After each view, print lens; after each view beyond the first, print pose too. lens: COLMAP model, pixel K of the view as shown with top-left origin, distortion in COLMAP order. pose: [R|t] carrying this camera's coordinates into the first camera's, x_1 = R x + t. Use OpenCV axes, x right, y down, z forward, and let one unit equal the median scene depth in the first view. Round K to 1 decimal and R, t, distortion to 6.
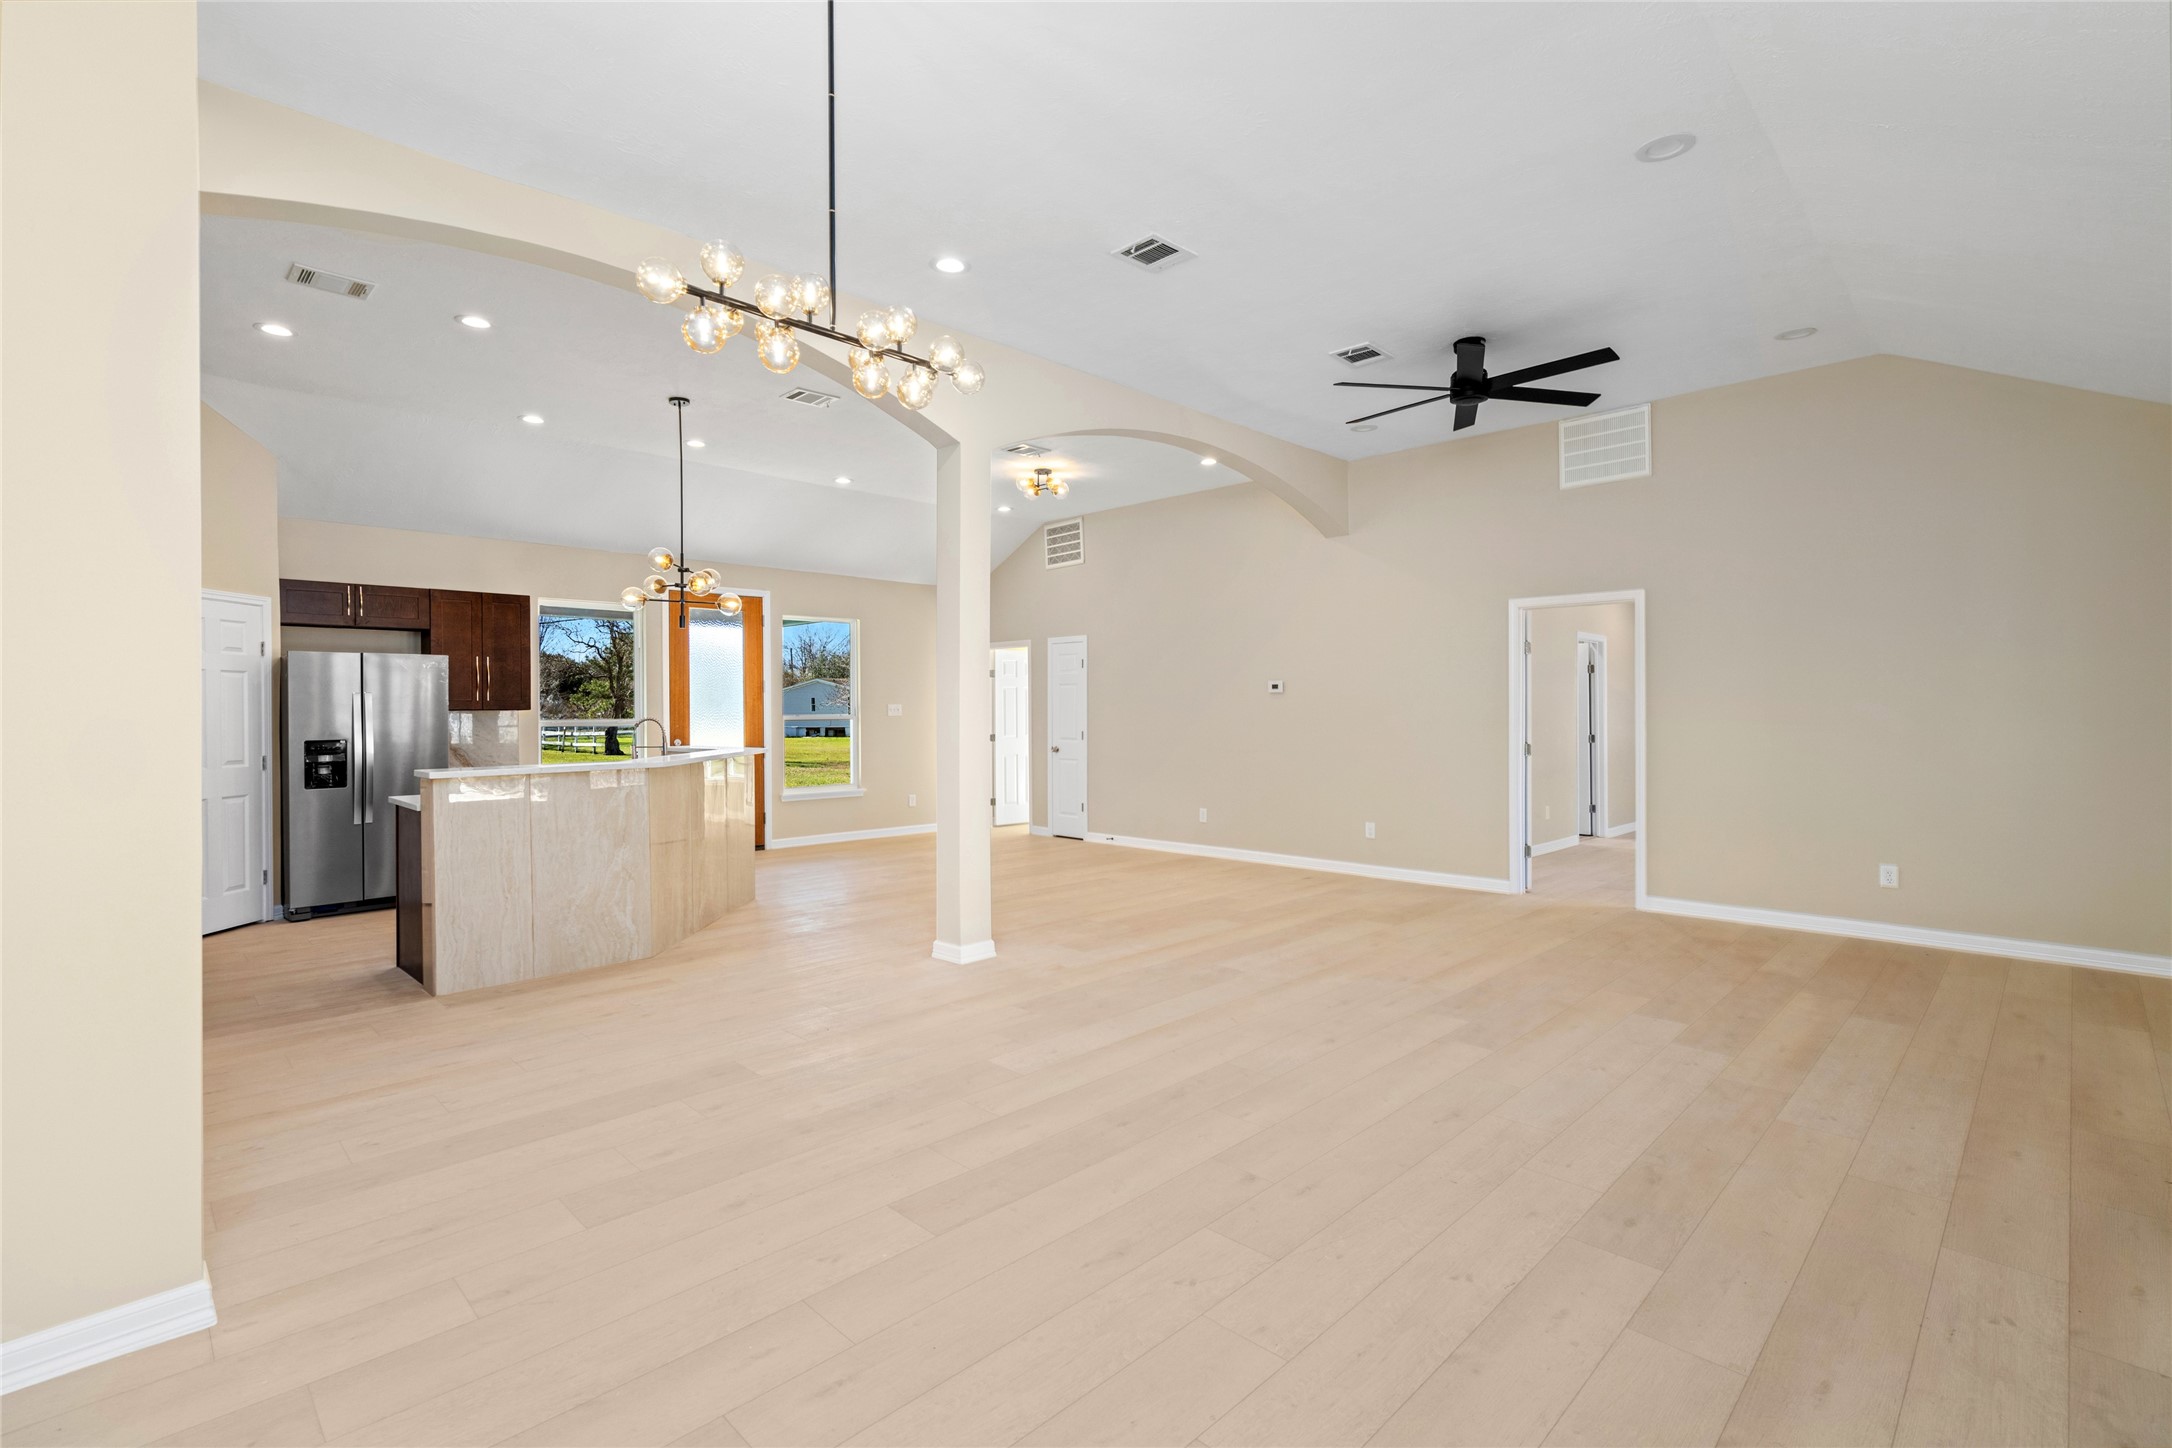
lens RADIAL K [[993.1, 0, 1085.5], [0, 993.1, 717.3], [0, 0, 1]] dist [-0.002621, -0.000006]
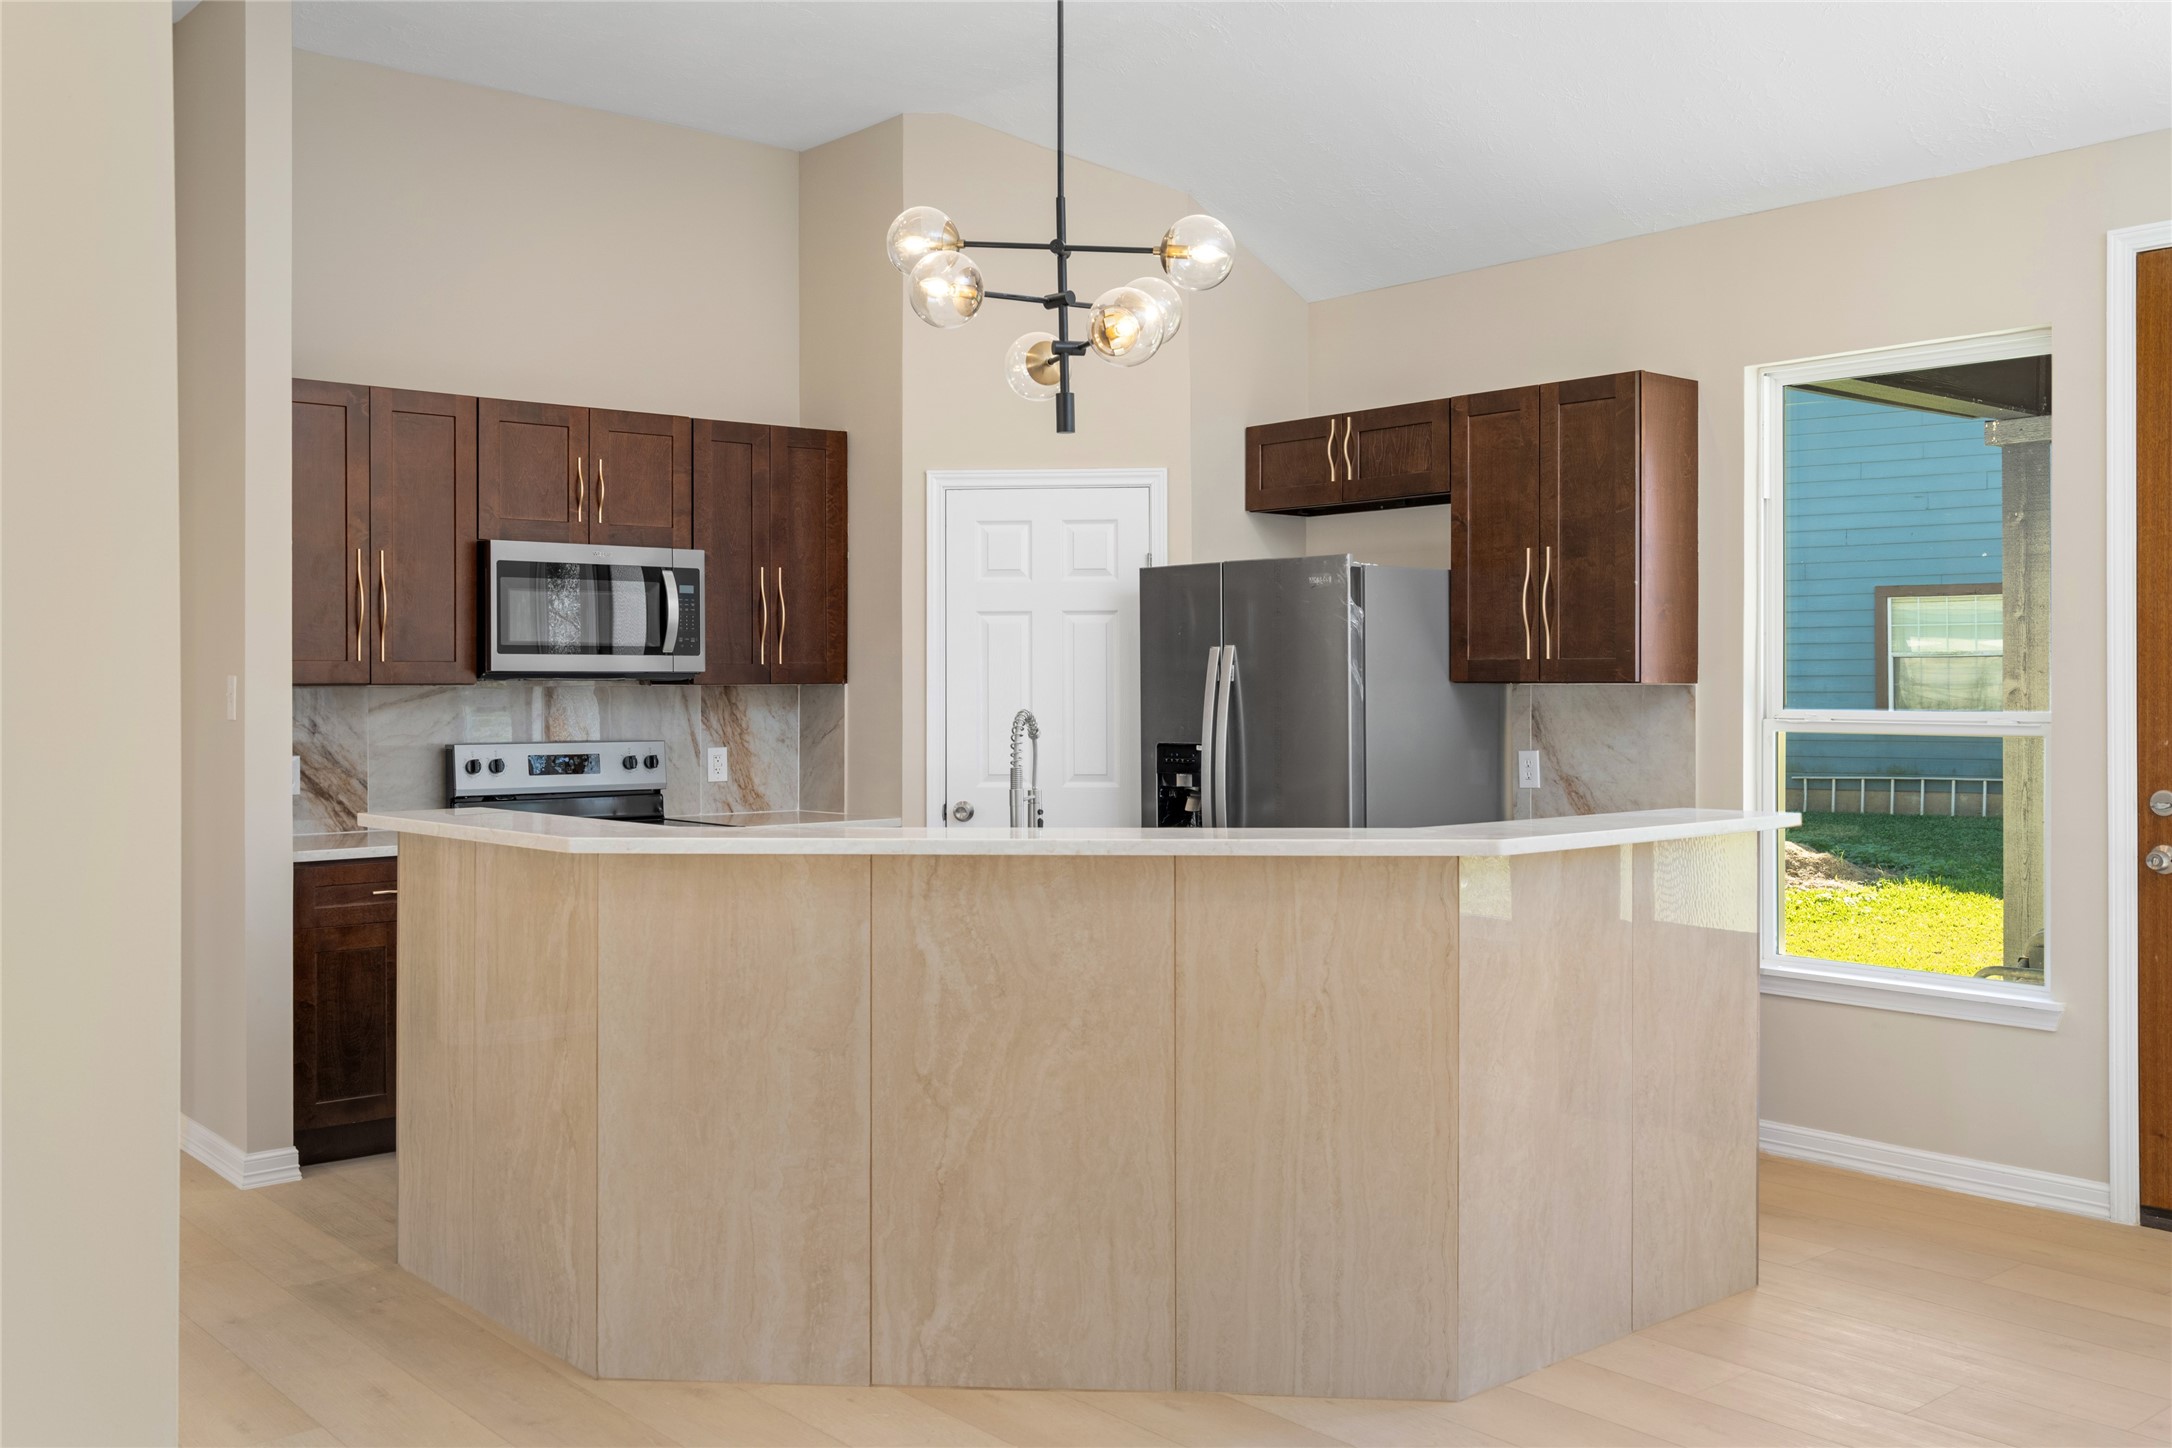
lens RADIAL K [[1962.2, 0, 1078.7], [0, 1962.2, 683.5], [0, 0, 1]] dist [-0.001384, 0.010374]
pose [[-0.083084, 0.006499, -0.996521, 0.152795], [-0.005570, 0.999960, 0.006985, -0.009605], [0.996527, 0.006131, -0.083044, 0.734628]]
